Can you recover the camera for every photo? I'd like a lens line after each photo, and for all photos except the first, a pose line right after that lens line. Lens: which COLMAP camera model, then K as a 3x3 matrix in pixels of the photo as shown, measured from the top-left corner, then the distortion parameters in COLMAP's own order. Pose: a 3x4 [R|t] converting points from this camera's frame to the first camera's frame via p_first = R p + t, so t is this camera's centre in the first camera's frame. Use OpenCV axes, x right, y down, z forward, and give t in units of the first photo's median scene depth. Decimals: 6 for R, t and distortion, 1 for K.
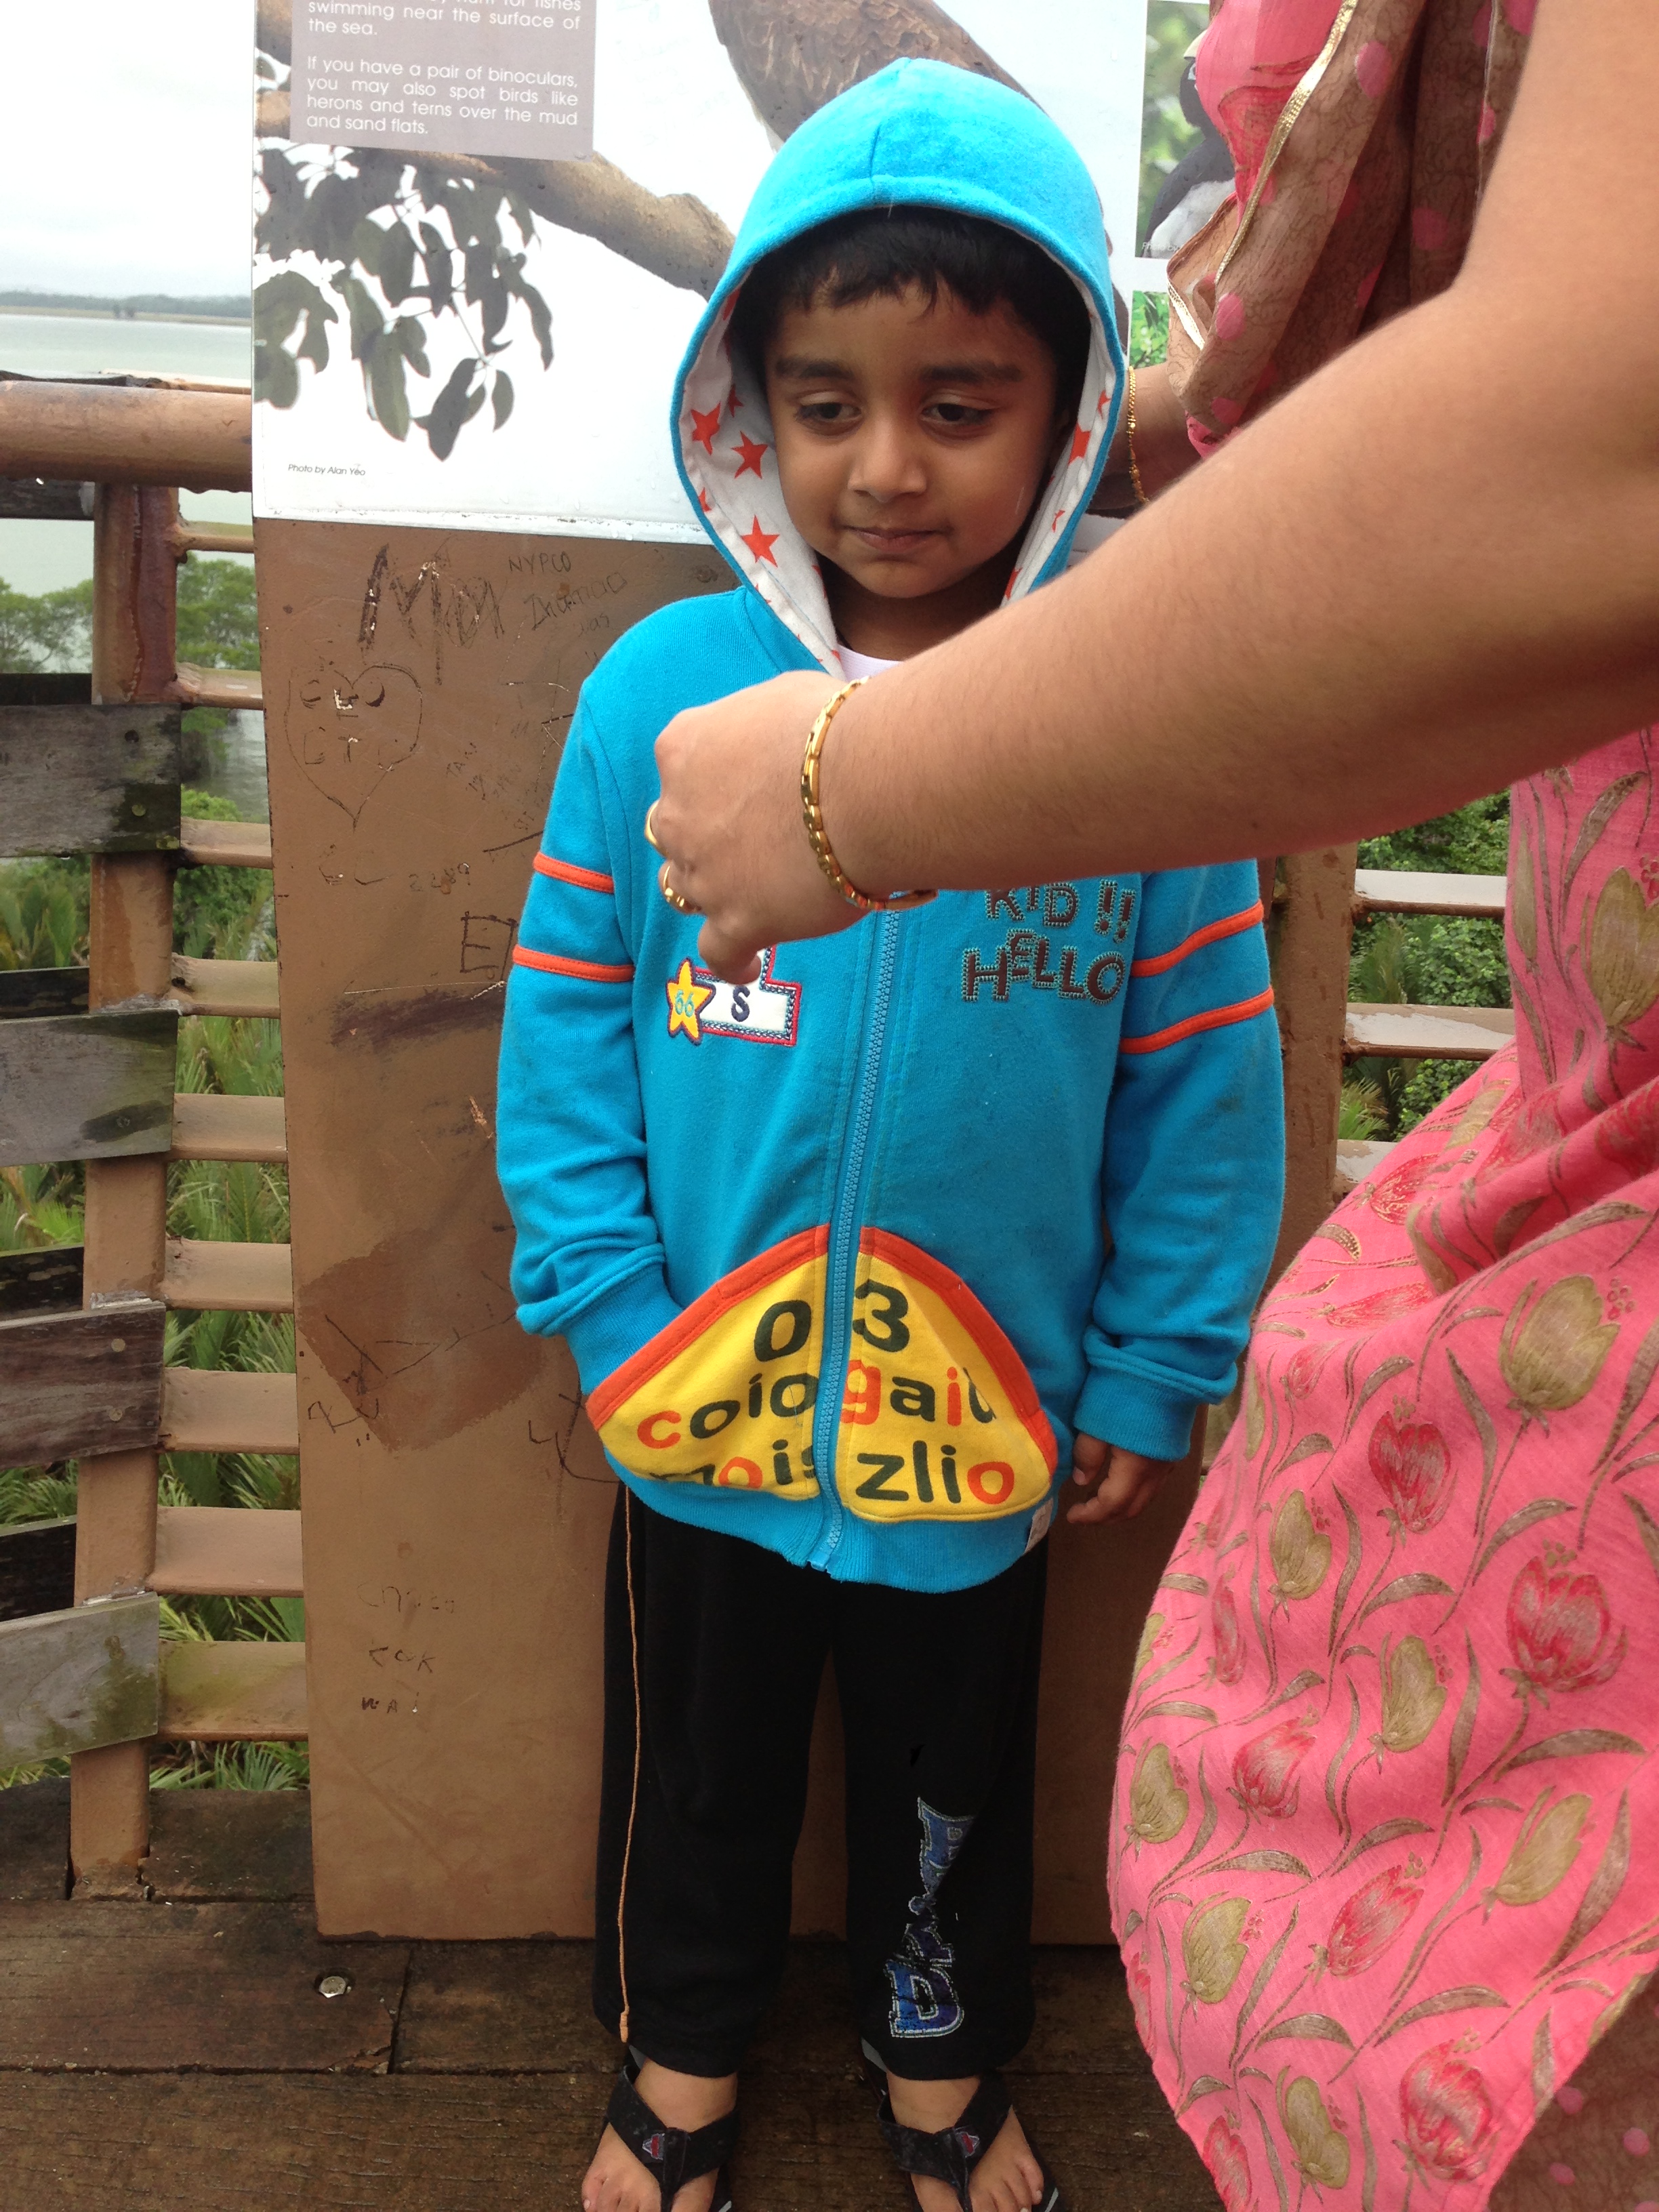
lens RADIAL K [[2017.4, 0, 788.6], [0, 2017.4, 1146.6], [0, 0, 1]] dist [0.169905, -0.319554]
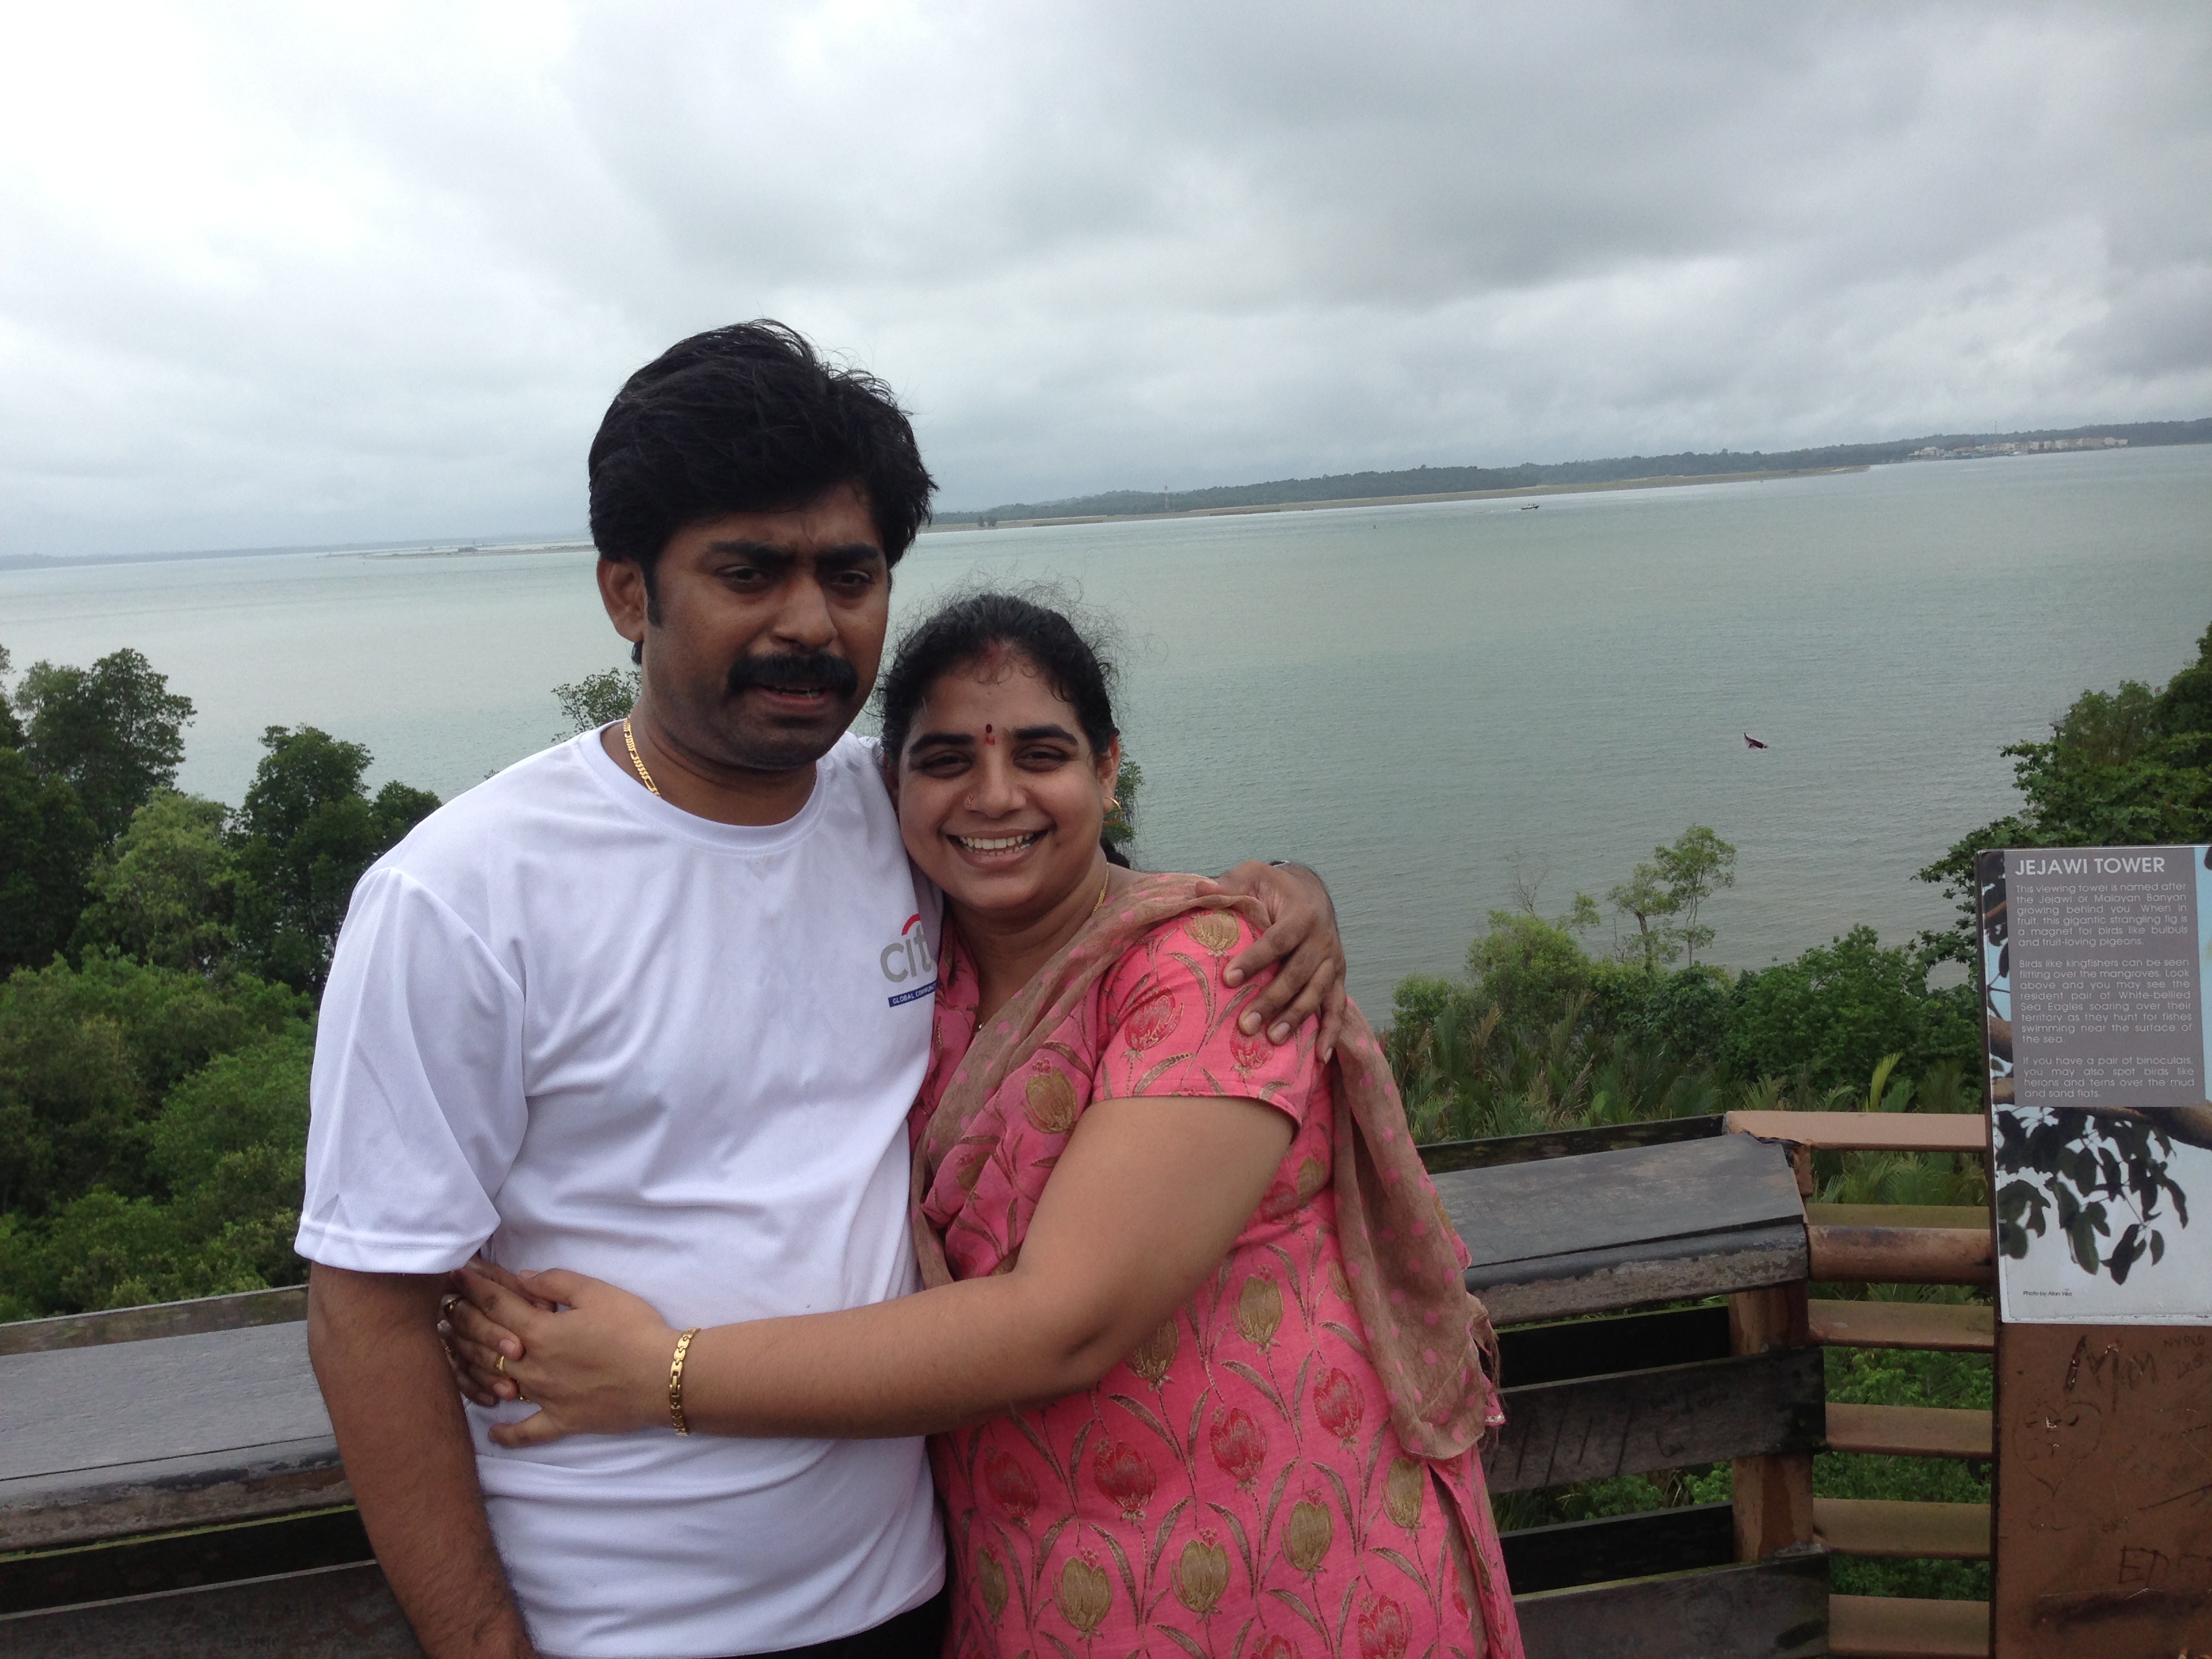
lens RADIAL K [[2079.6, 0, 1056.8], [0, 2079.6, 829.6], [0, 0, 1]] dist [0.123377, -0.195094]
pose [[0.972903, -0.062523, -0.222602, -0.585266], [0.021097, 0.982734, -0.183818, -0.391776], [0.230251, 0.174141, 0.957423, -0.861576]]
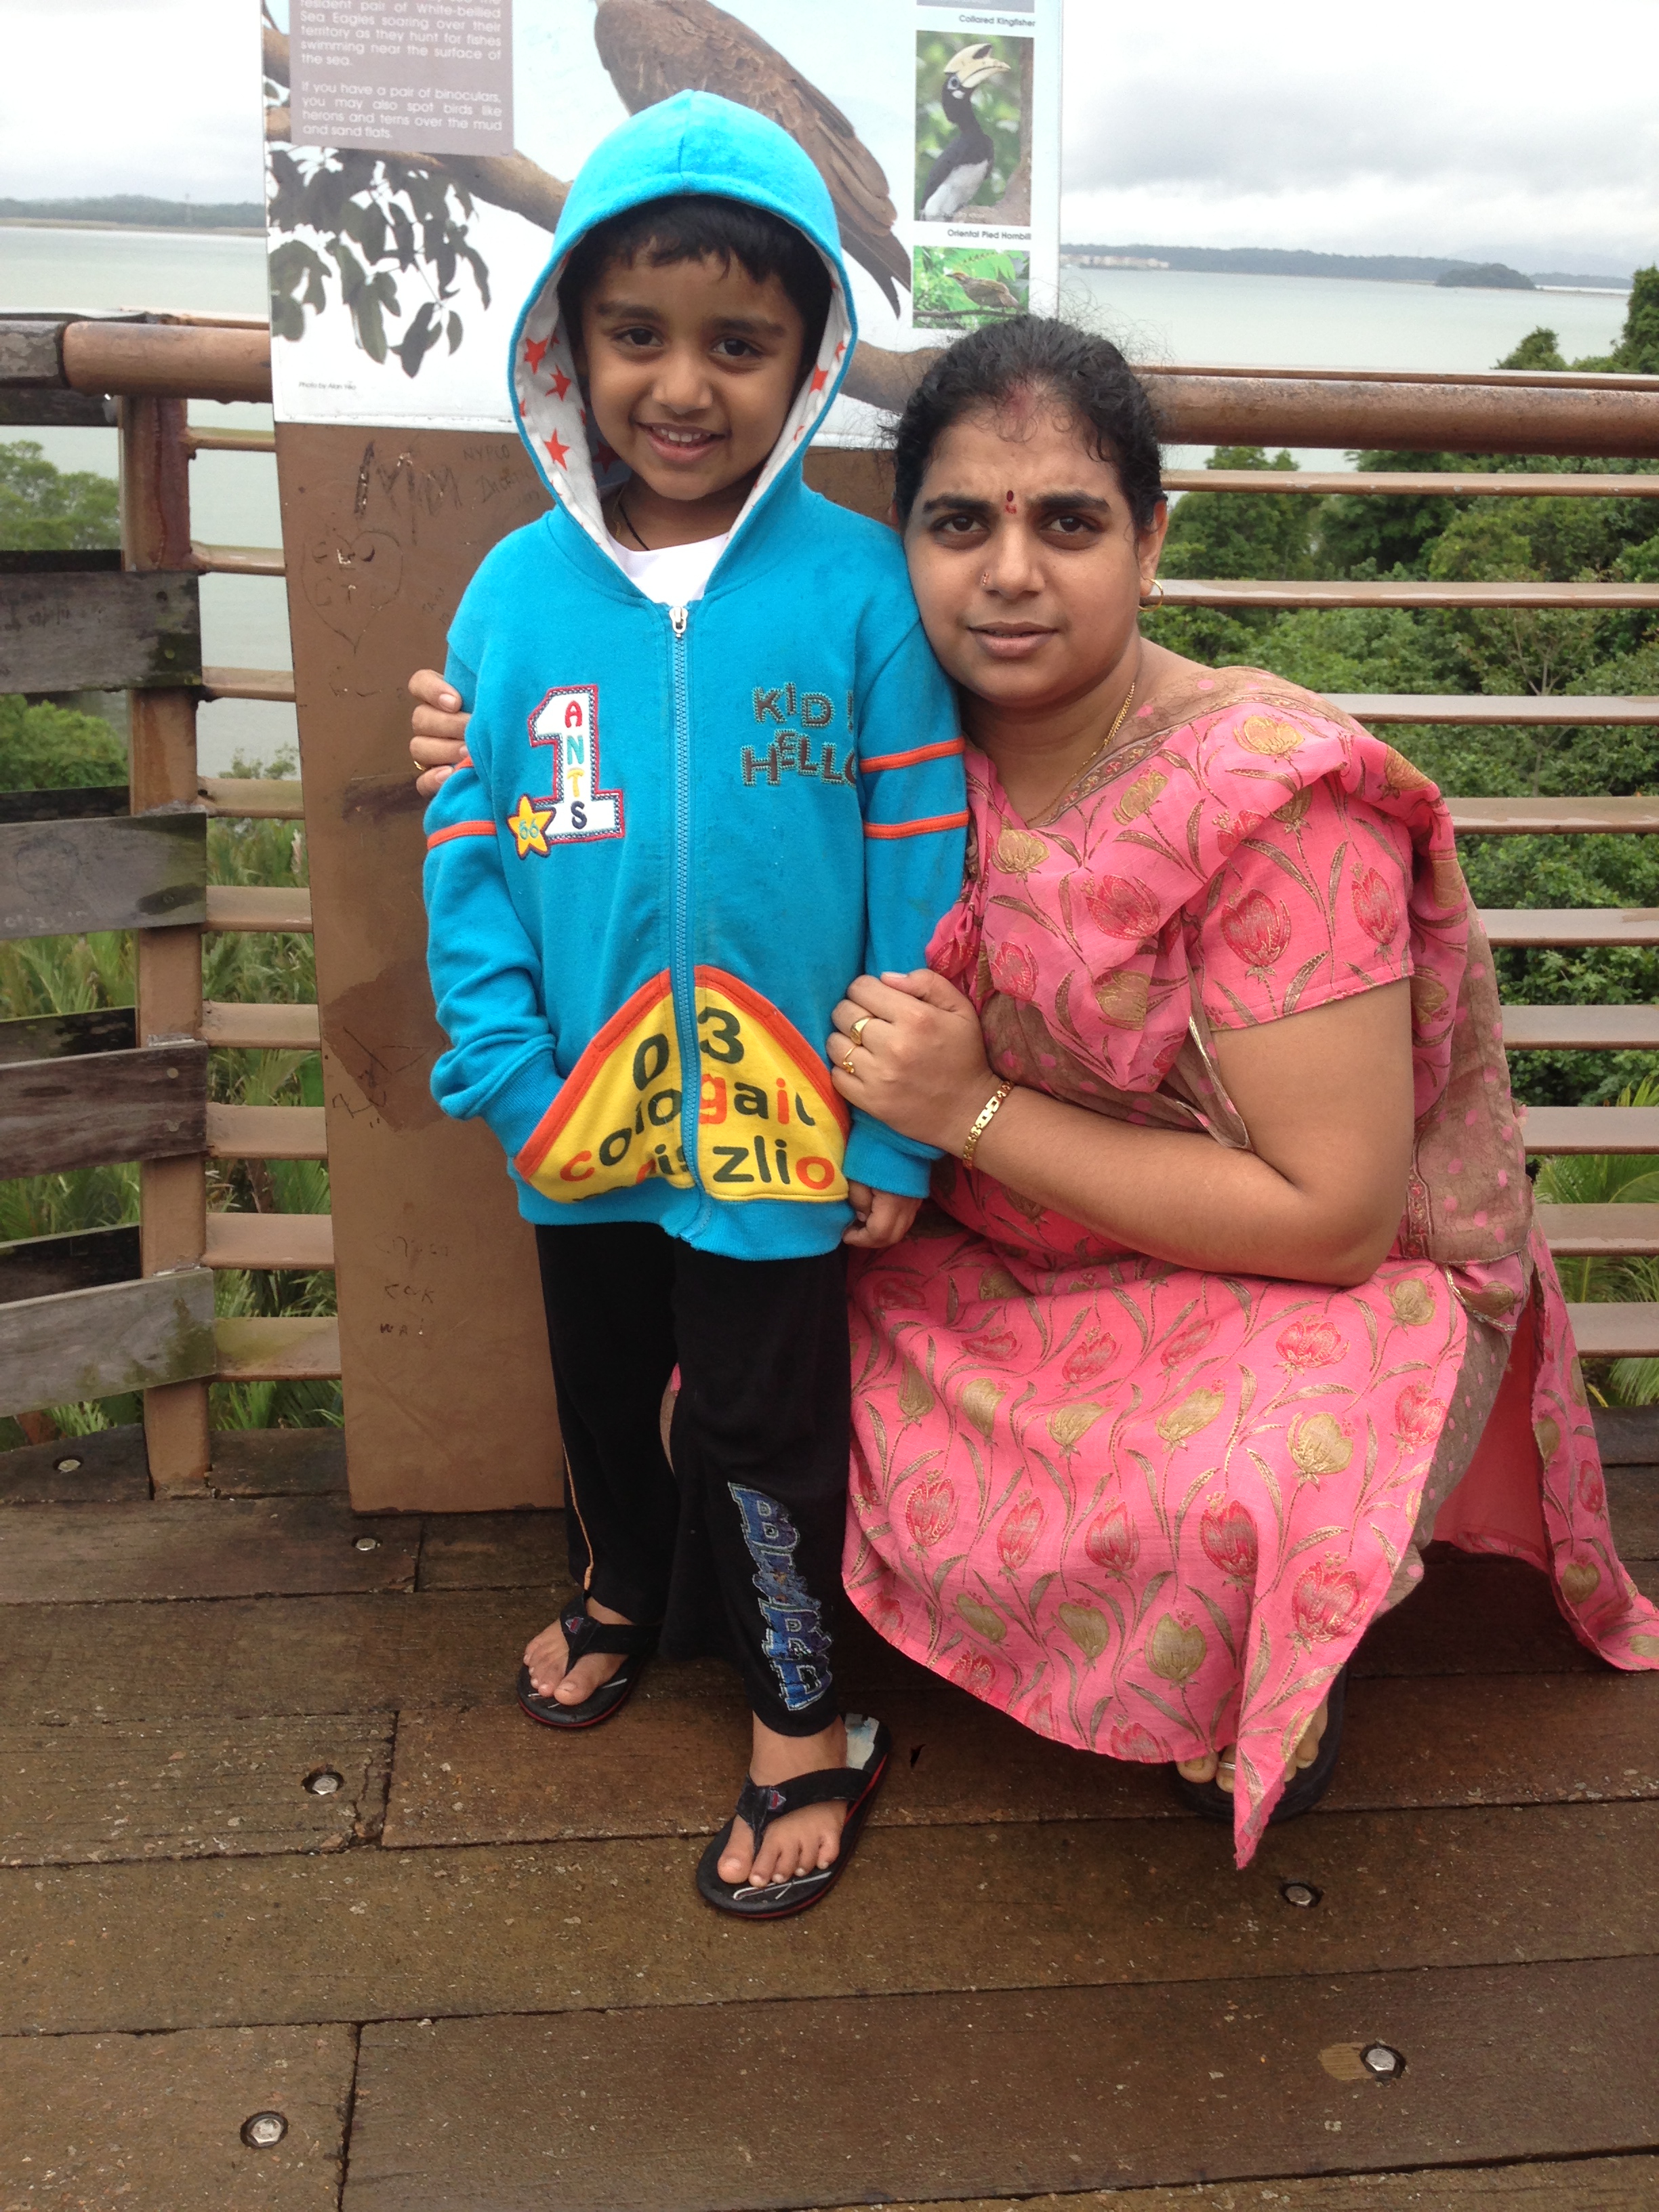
lens RADIAL K [[2023.3, 0, 829.5], [0, 2023.3, 1106.0], [0, 0, 1]] dist [0.210016, -0.382498]
pose [[0.997219, -0.037624, 0.064334, 0.001884], [0.036137, 0.999056, 0.024125, 0.126130], [-0.065181, -0.021733, 0.997637, -0.402578]]
